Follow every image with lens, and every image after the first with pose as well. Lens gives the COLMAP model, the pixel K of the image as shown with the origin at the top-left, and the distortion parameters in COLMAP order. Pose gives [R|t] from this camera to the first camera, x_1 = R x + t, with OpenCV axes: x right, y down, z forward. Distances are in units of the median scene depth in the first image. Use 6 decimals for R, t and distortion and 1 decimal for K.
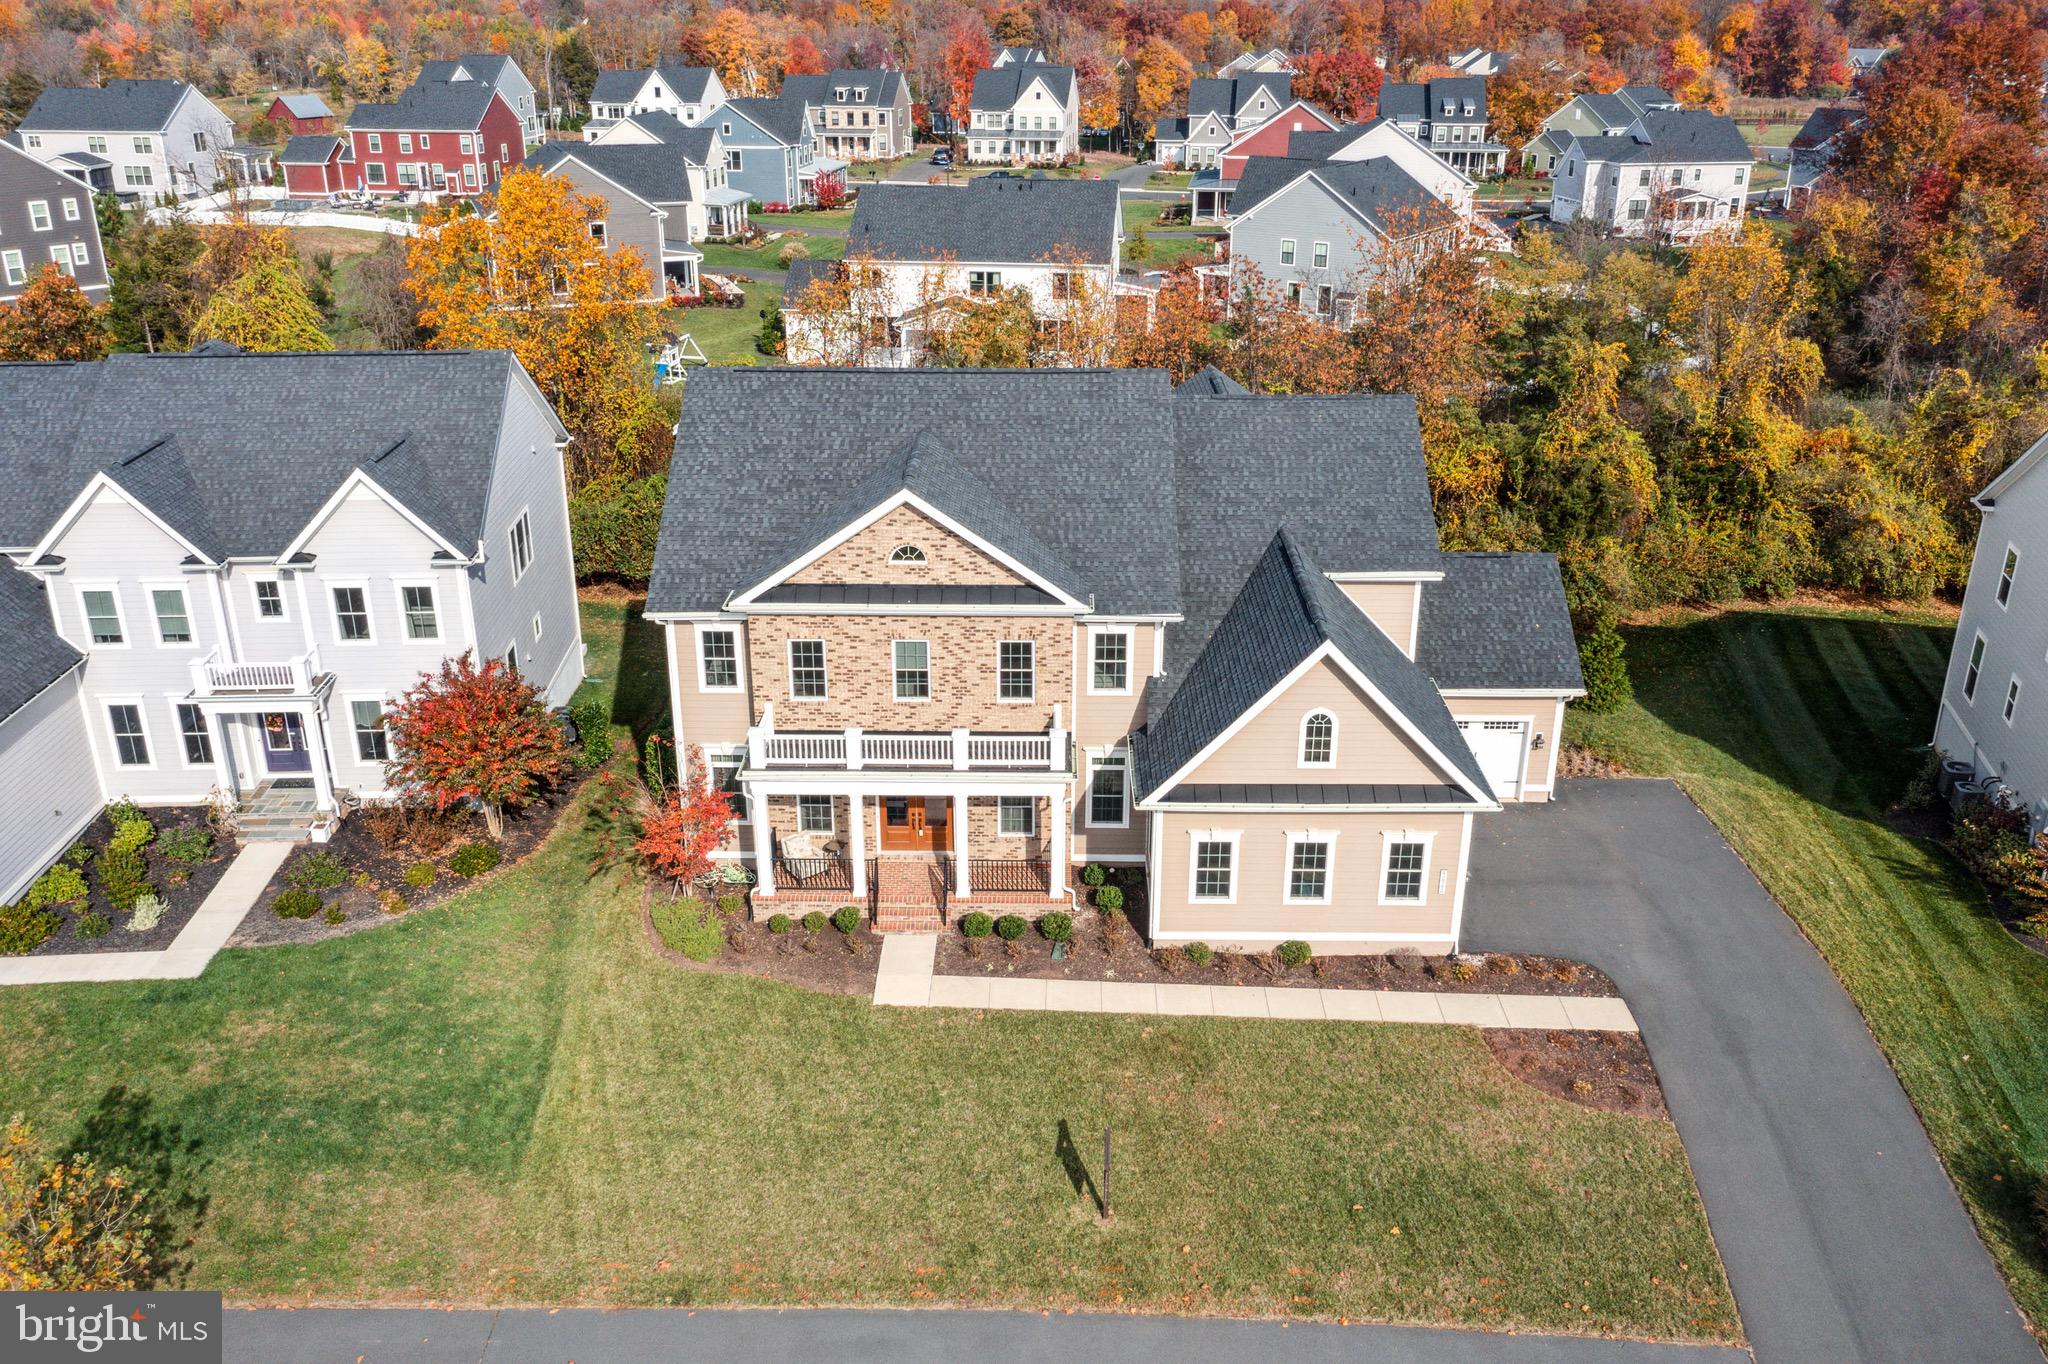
lens RADIAL K [[1631.5, 0, 1027.5], [0, 1631.5, 671.1], [0, 0, 1]] dist [-0.012237, 0.008994]
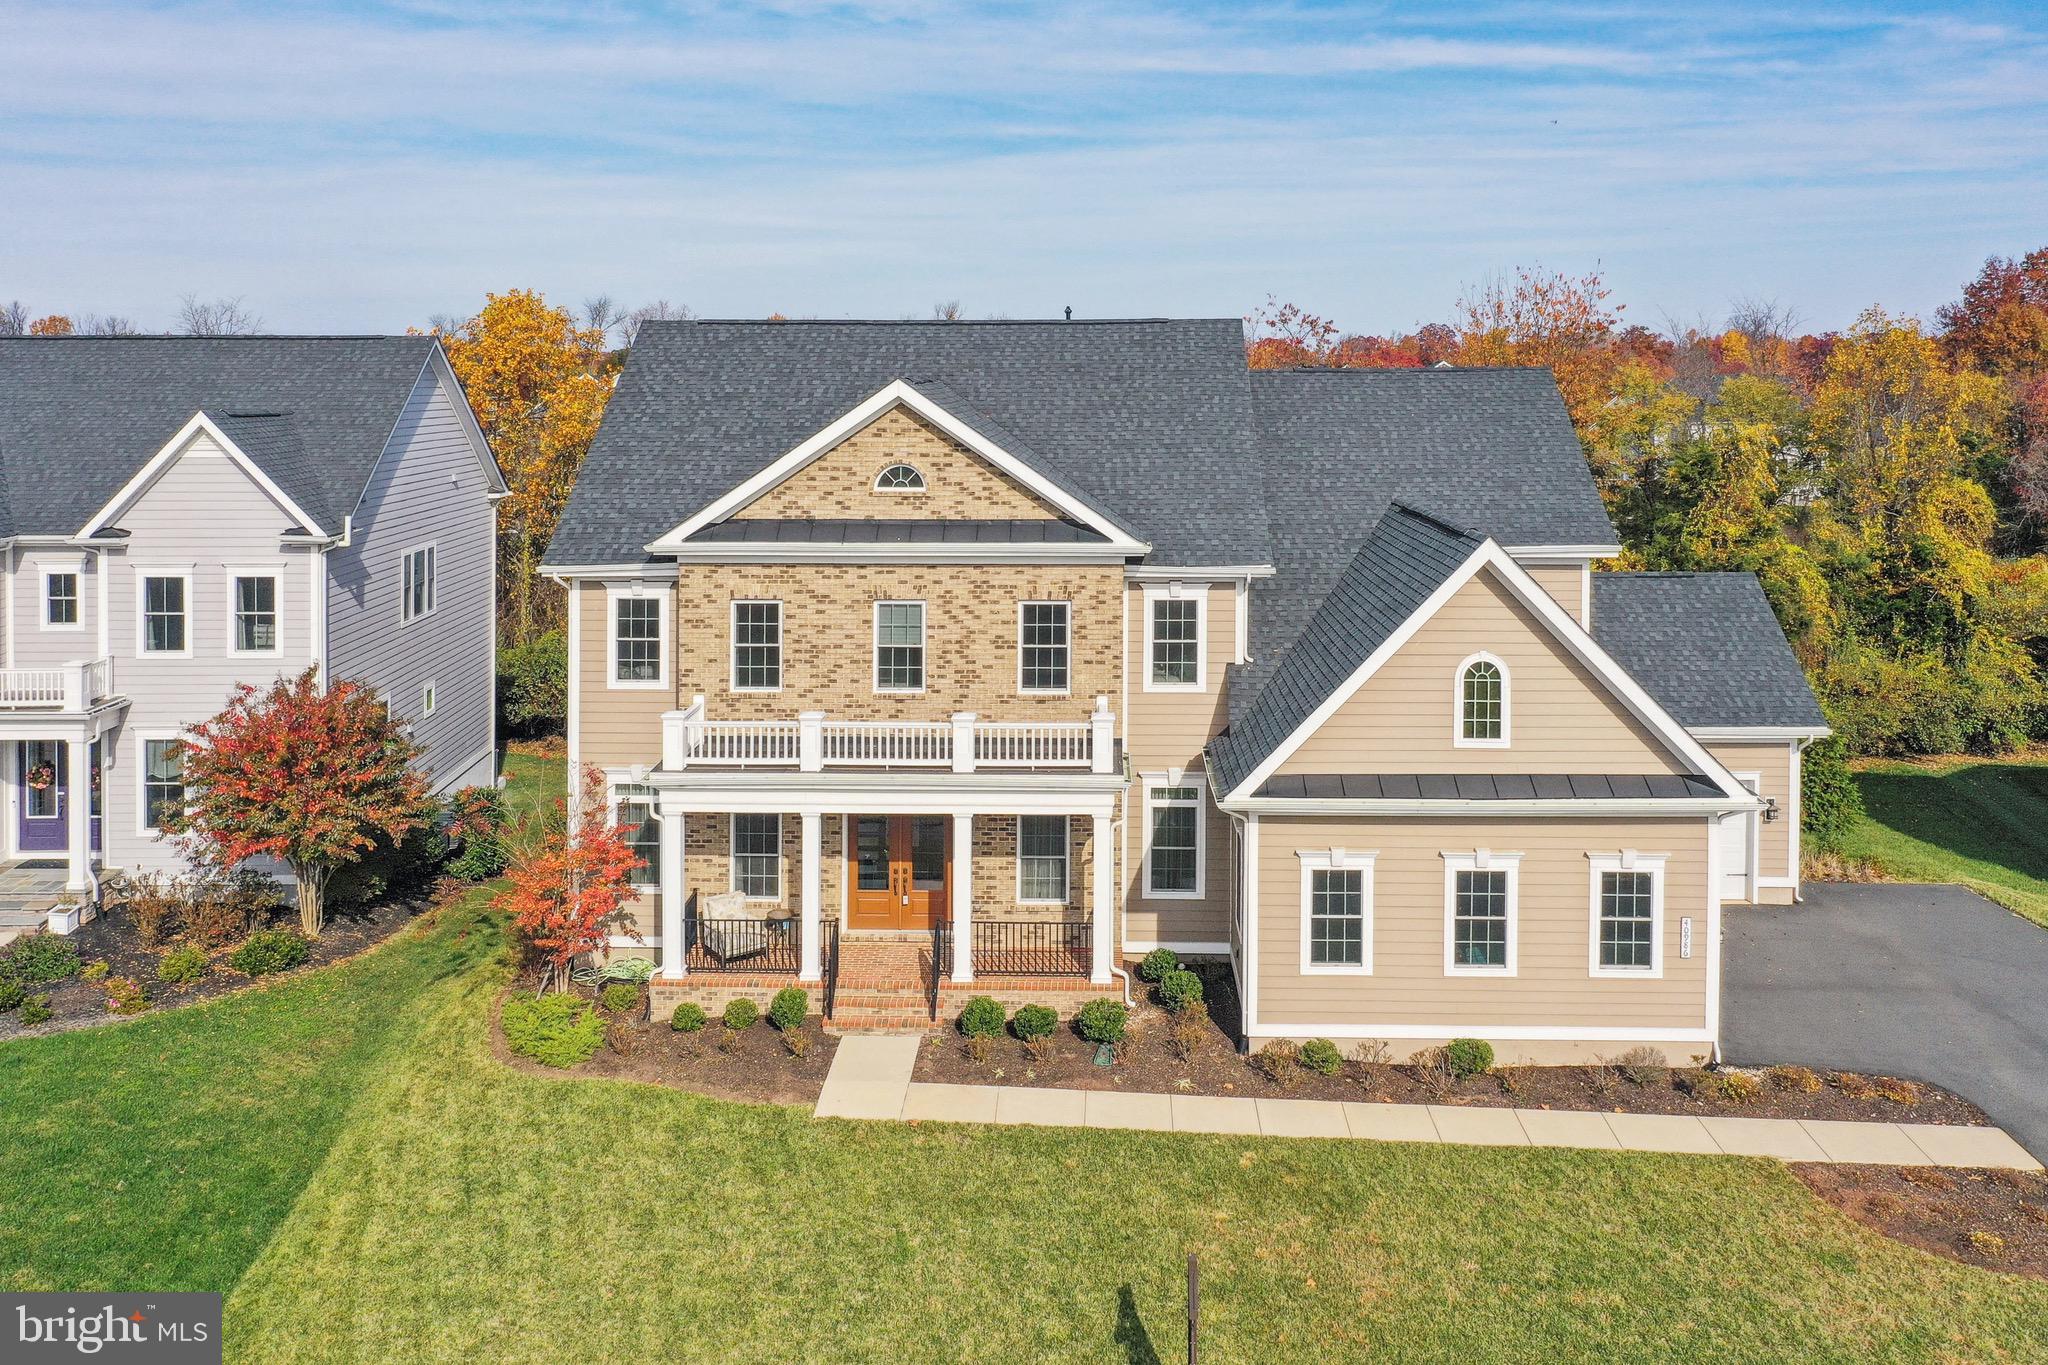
lens RADIAL K [[1689.8, 0, 1045.1], [0, 1689.8, 408.5], [0, 0, 1]] dist [0.002220, 0.000138]
pose [[0.999853, 0.001133, -0.017109, 0.005896], [-0.007250, 0.932160, -0.361973, 0.171597], [0.015538, 0.362044, 0.932031, 0.266166]]
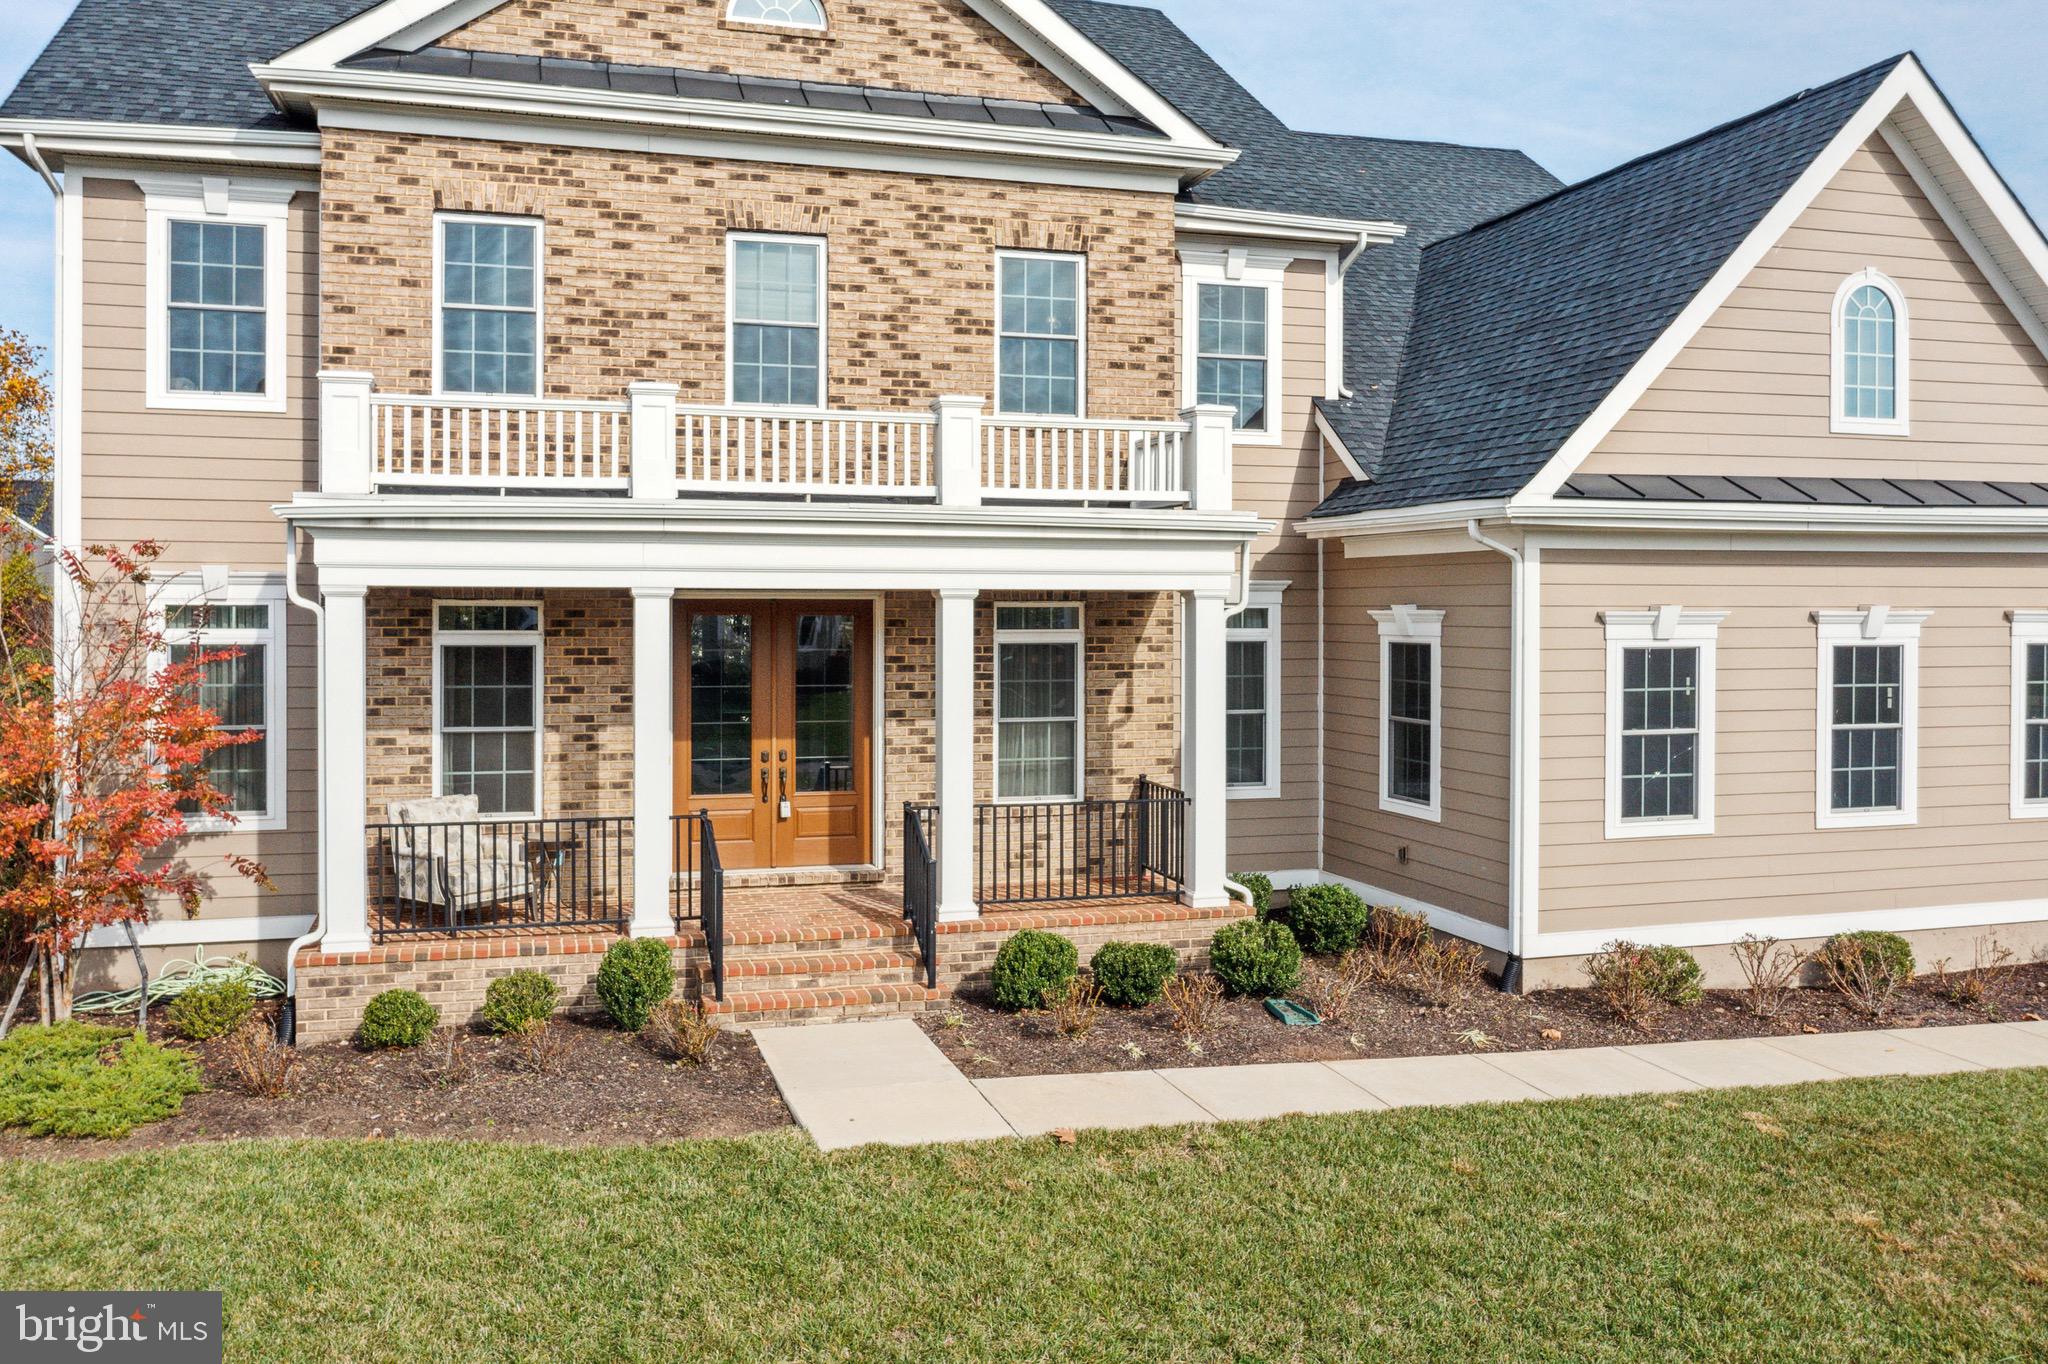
lens RADIAL K [[1691.1, 0, 1025.3], [0, 1691.1, 627.2], [0, 0, 1]] dist [-0.013596, -0.002731]
pose [[0.951478, -0.000454, 0.307715, -0.136608], [0.113533, 0.929964, -0.349682, 0.208619], [-0.286005, 0.367651, 0.884892, 0.662823]]
